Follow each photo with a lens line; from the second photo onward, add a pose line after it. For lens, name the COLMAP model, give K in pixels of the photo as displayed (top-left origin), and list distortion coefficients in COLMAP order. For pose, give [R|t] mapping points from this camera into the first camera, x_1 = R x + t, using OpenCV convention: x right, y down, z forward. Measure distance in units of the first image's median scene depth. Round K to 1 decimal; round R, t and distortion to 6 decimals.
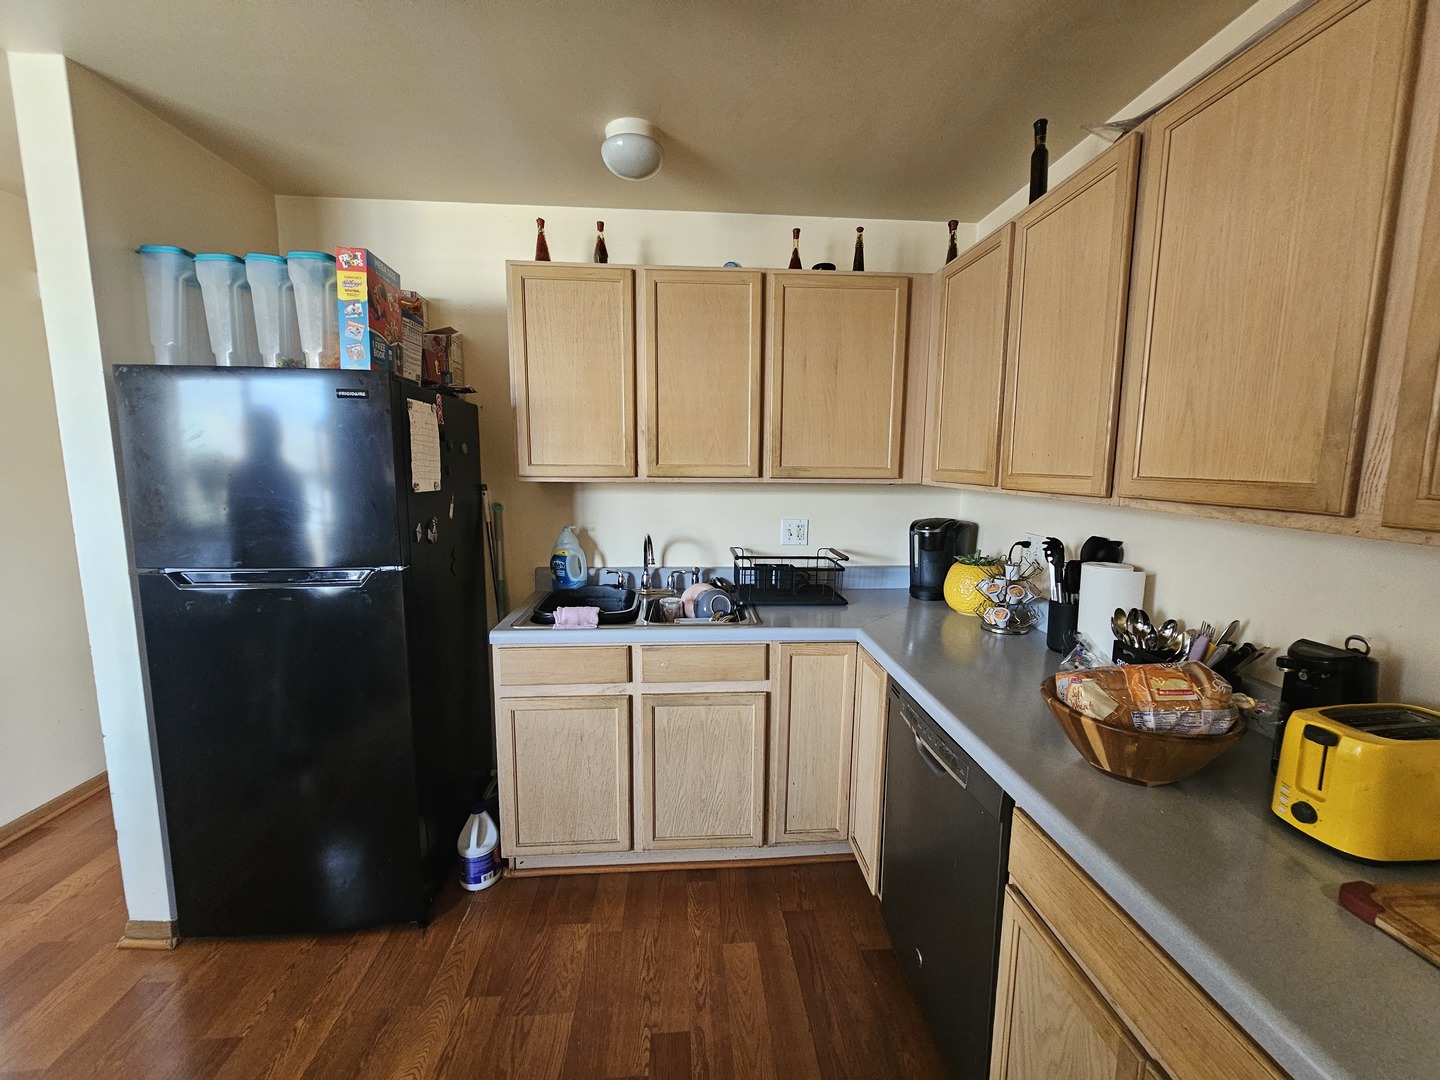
lens RADIAL K [[587.1, 0, 717.2], [0, 587.1, 537.2], [0, 0, 1]] dist [-0.001064, -0.000252]
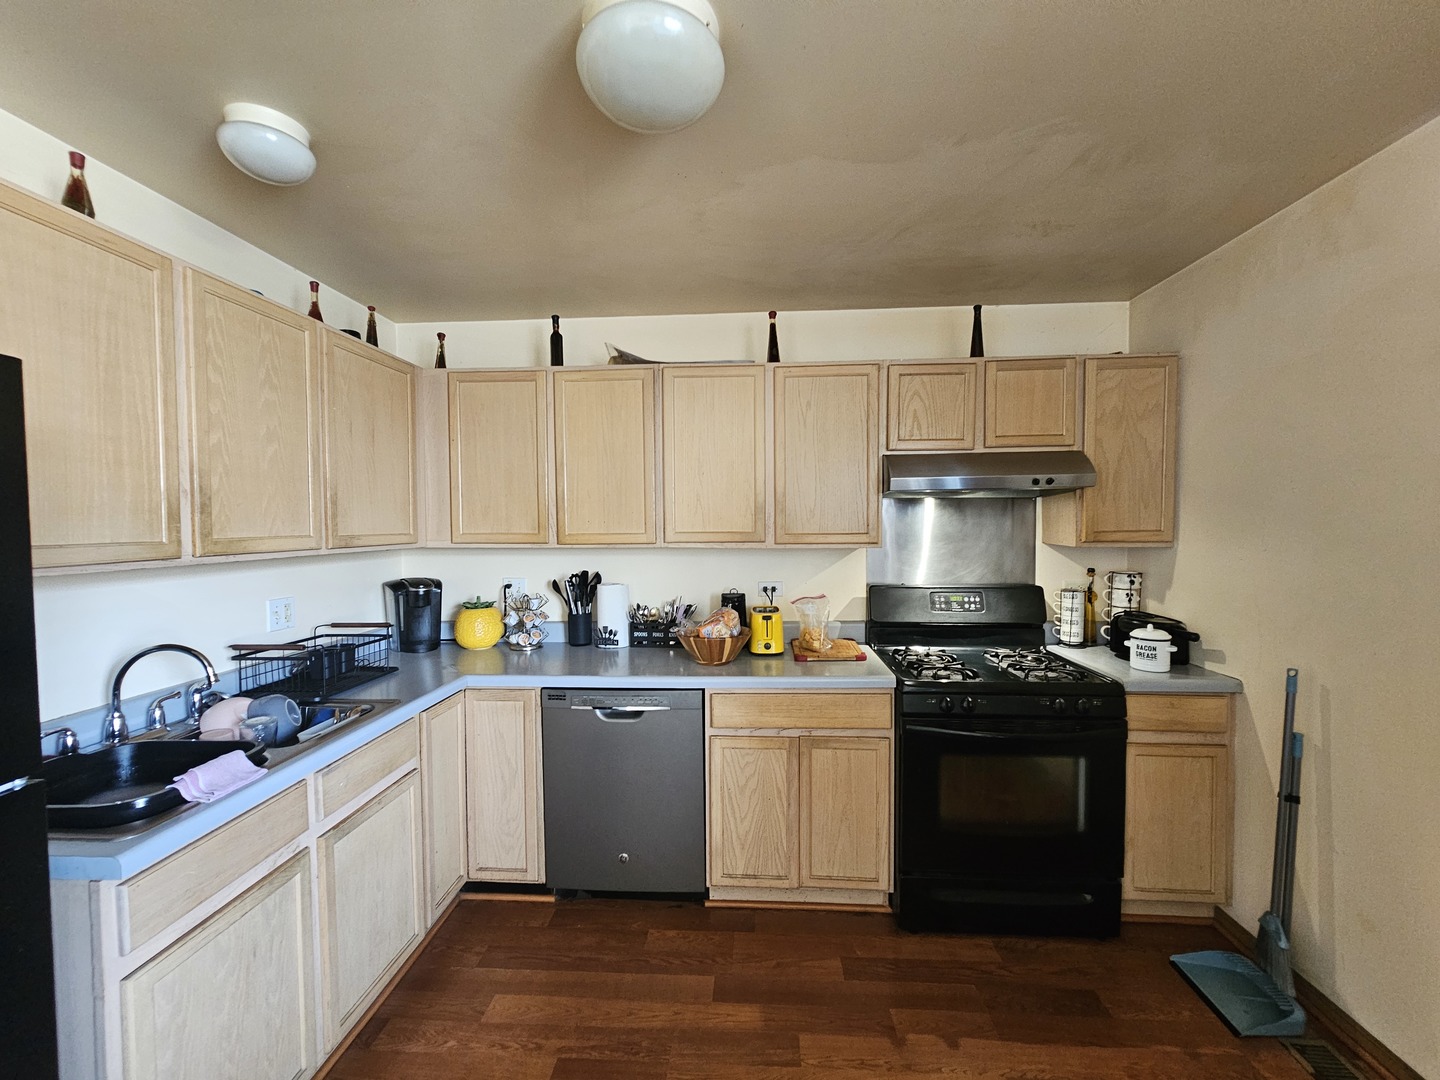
lens RADIAL K [[587.1, 0, 721.0], [0, 587.1, 540.4], [0, 0, 1]] dist [-0.001064, -0.000252]
pose [[0.129786, -0.040759, 0.990704, -0.798598], [0.139129, 0.990019, 0.022504, -0.057946], [-0.981732, 0.134915, 0.134161, 0.339462]]
